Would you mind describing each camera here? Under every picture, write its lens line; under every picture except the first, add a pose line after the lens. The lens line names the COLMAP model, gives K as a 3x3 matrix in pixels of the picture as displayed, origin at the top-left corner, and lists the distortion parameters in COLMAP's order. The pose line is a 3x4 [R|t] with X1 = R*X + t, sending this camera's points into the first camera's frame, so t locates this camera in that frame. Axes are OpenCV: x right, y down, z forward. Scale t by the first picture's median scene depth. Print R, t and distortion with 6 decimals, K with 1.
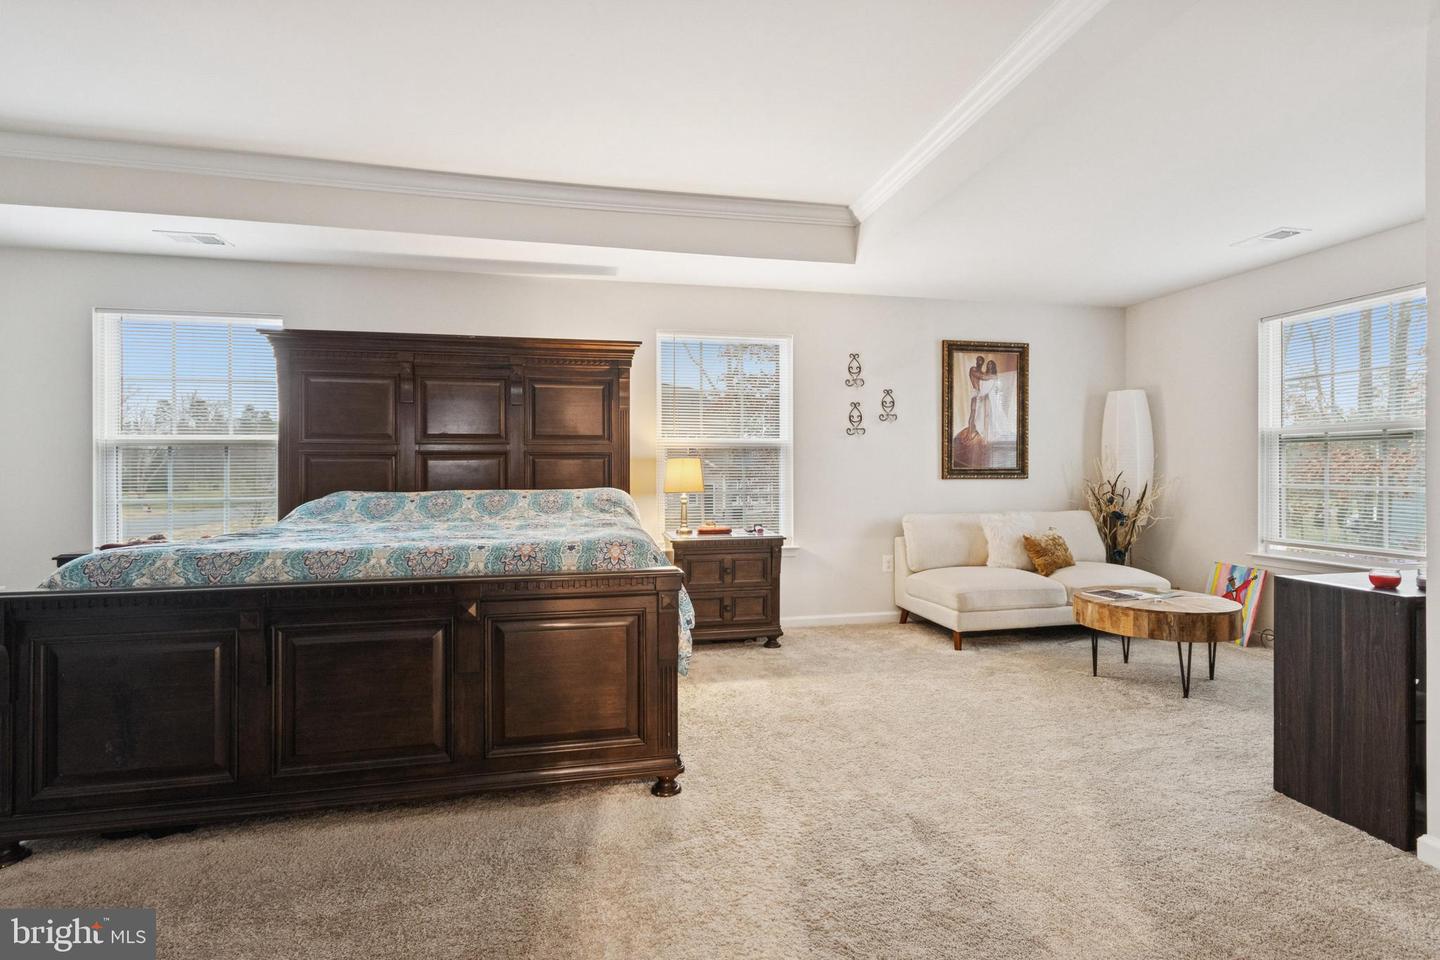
lens RADIAL K [[675.2, 0, 720.3], [0, 675.2, 473.6], [0, 0, 1]] dist [0.004774, 0.001740]
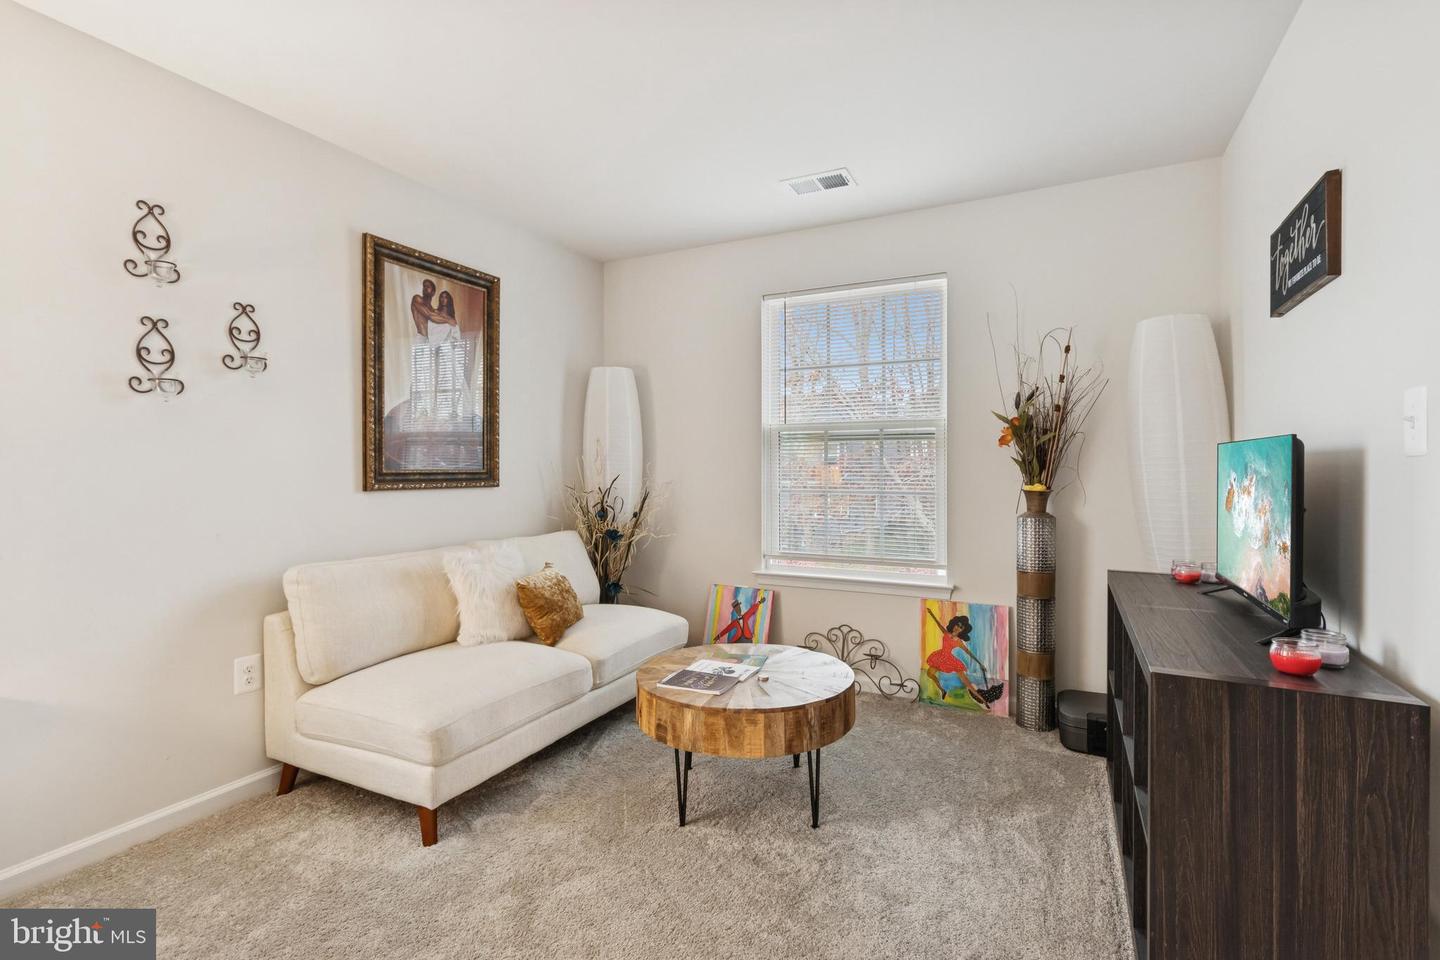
lens RADIAL K [[675.2, 0, 724.5], [0, 675.2, 477.2], [0, 0, 1]] dist [0.004774, 0.001740]
pose [[0.622529, -0.007143, 0.782564, 0.087907], [0.004446, 0.999974, 0.005590, -0.004872], [-0.782584, -0.000001, 0.622545, 0.452493]]
